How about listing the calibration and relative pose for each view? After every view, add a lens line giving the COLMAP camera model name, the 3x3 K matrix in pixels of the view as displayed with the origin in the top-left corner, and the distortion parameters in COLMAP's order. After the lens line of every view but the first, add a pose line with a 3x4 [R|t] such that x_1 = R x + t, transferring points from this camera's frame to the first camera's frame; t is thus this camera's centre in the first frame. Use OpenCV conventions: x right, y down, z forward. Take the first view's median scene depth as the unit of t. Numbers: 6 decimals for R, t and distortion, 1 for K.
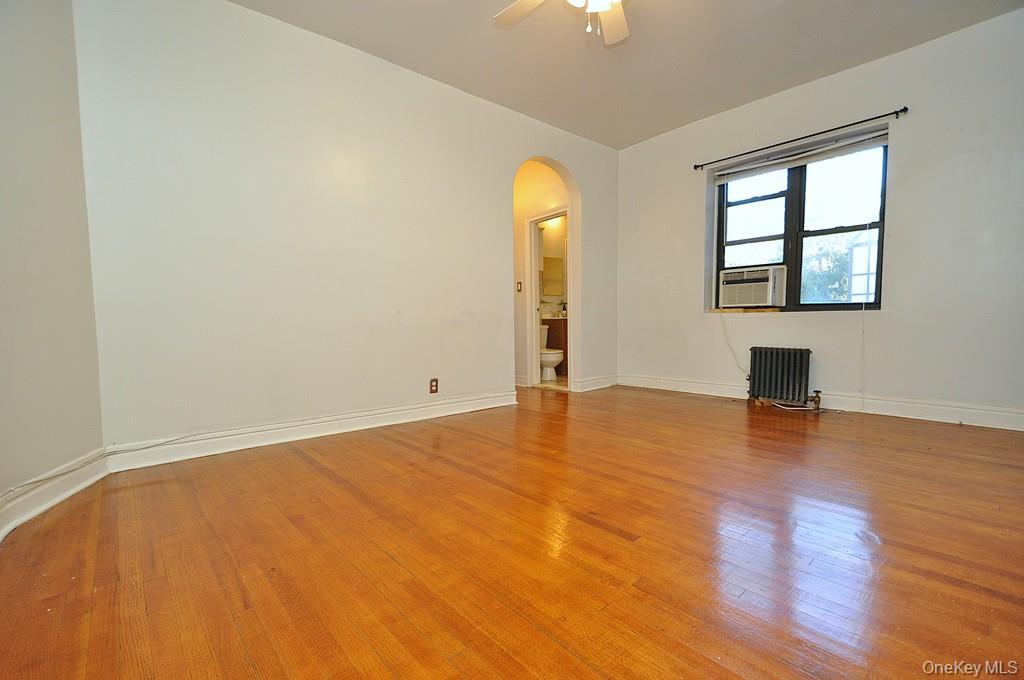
lens RADIAL K [[446.8, 0, 506.3], [0, 446.8, 355.3], [0, 0, 1]] dist [0.003650, -0.004987]
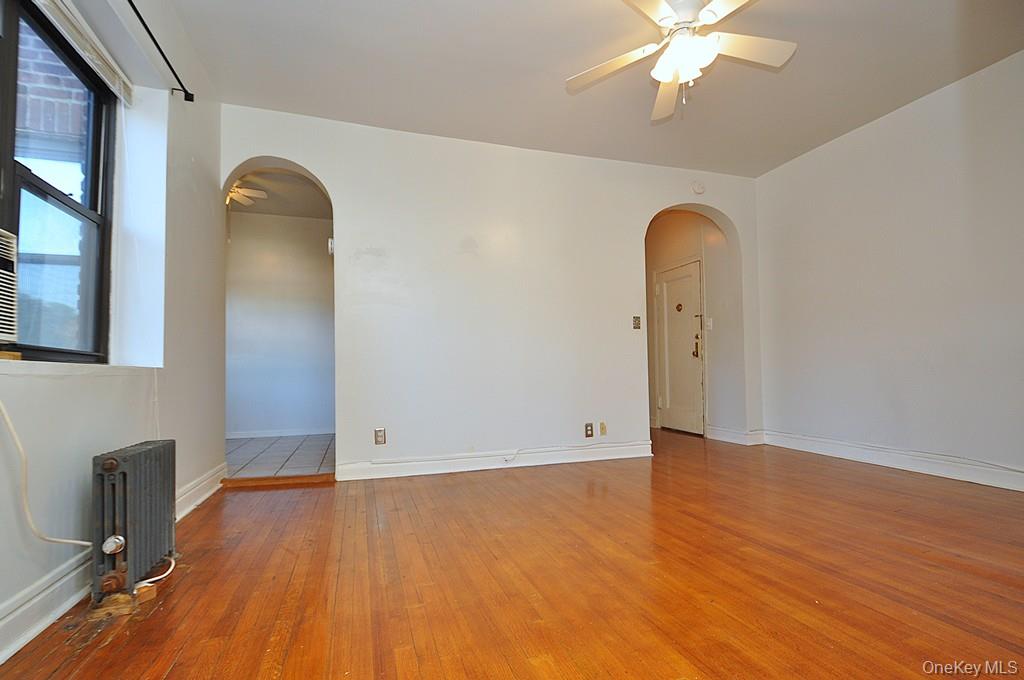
lens RADIAL K [[464.8, 0, 513.4], [0, 464.8, 355.6], [0, 0, 1]] dist [-0.001464, -0.000979]
pose [[-0.925100, 0.037384, 0.377880, 0.121075], [0.052048, 0.998233, 0.028665, -0.108793], [-0.376141, 0.046186, -0.925411, 1.399805]]
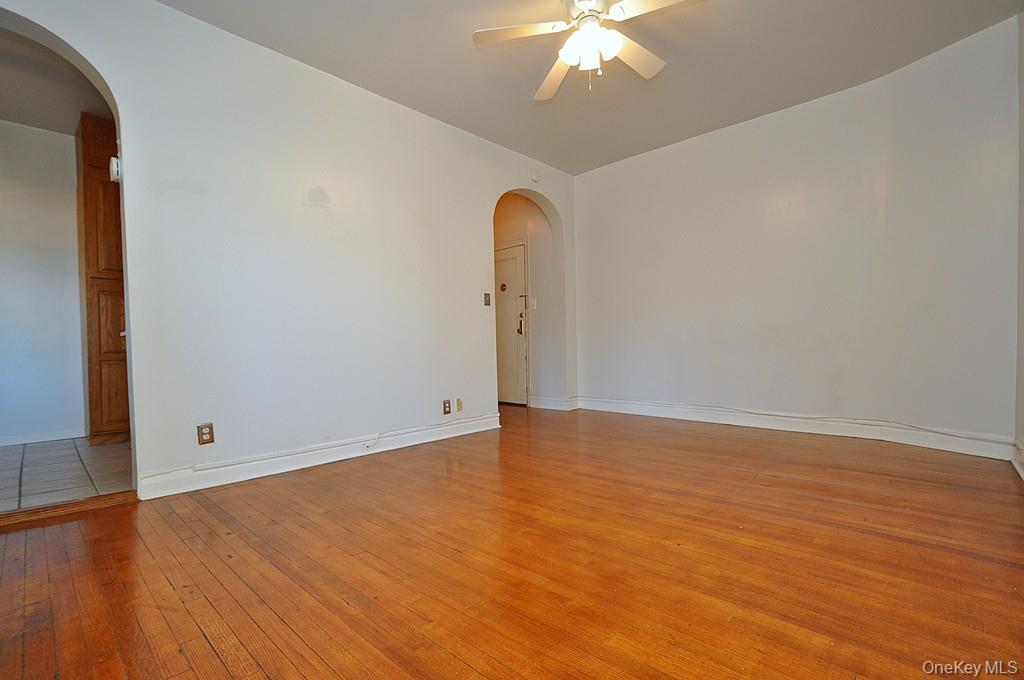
lens RADIAL K [[457.3, 0, 512.4], [0, 457.3, 353.6], [0, 0, 1]] dist [0.001377, -0.001028]
pose [[-0.993604, 0.037241, -0.106603, 0.348930], [0.027682, 0.995577, 0.089782, -0.106909], [0.109475, 0.086256, -0.990240, 1.380698]]
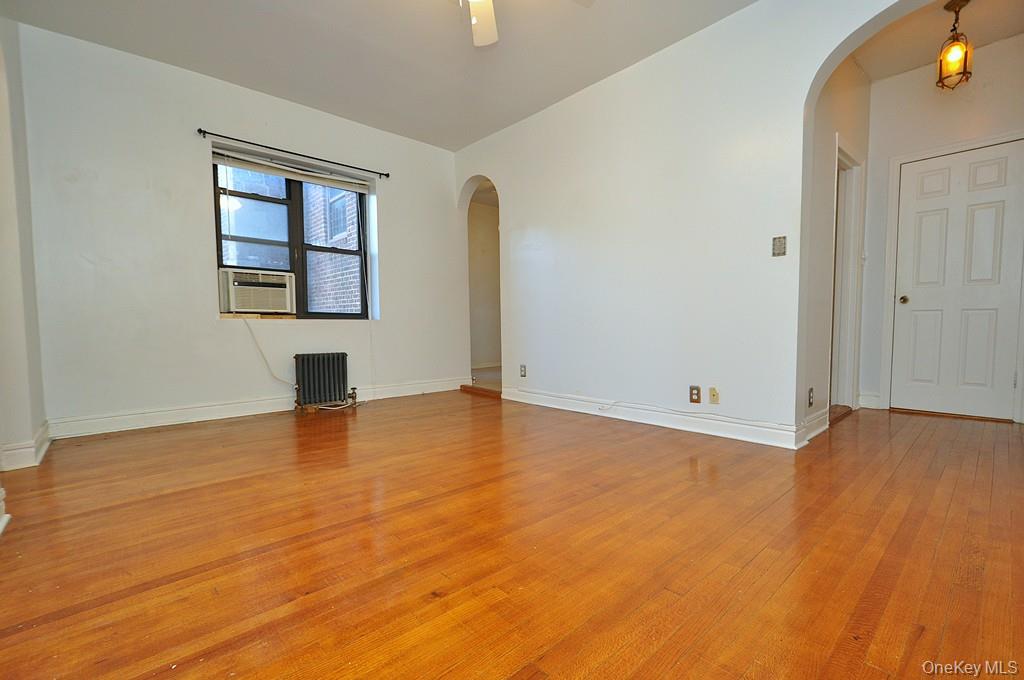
lens RADIAL K [[457.3, 0, 512.4], [0, 457.3, 353.6], [0, 0, 1]] dist [0.001377, -0.001028]
pose [[-0.026346, -0.049791, 0.998412, -0.512642], [0.082528, 0.995241, 0.051811, -0.037772], [-0.996240, 0.083762, -0.022111, 0.634186]]
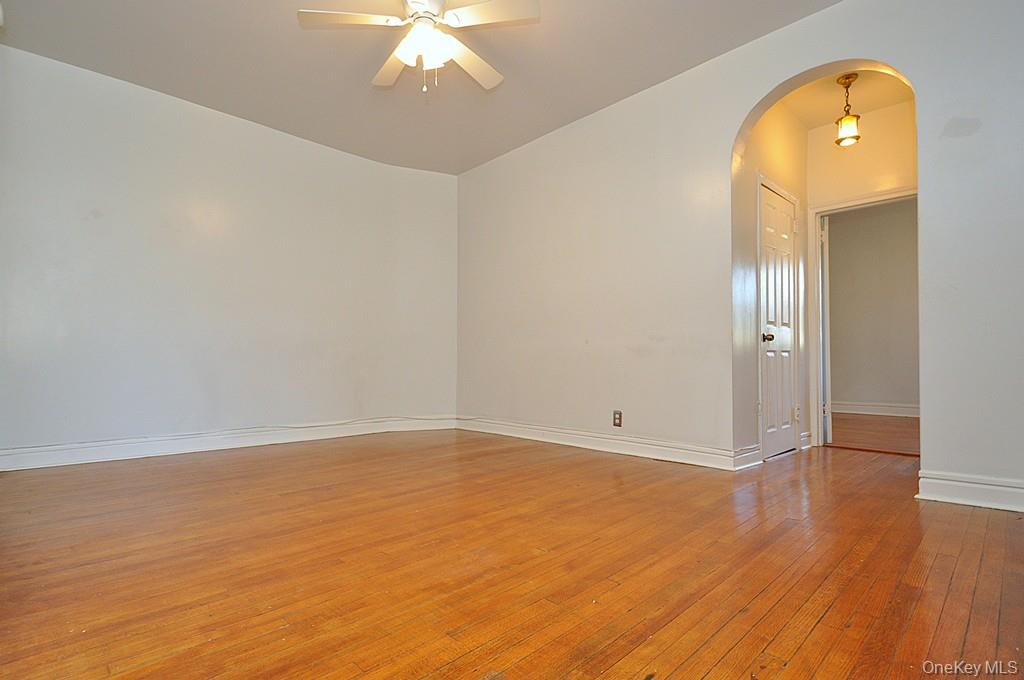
lens RADIAL K [[494.6, 0, 511.2], [0, 494.6, 323.9], [0, 0, 1]] dist [0.002938, 0.000385]
pose [[0.060360, -0.062144, -0.996240, 0.934408], [-0.068204, 0.995471, -0.066228, -0.049370], [0.995844, 0.071945, 0.055849, 0.750612]]
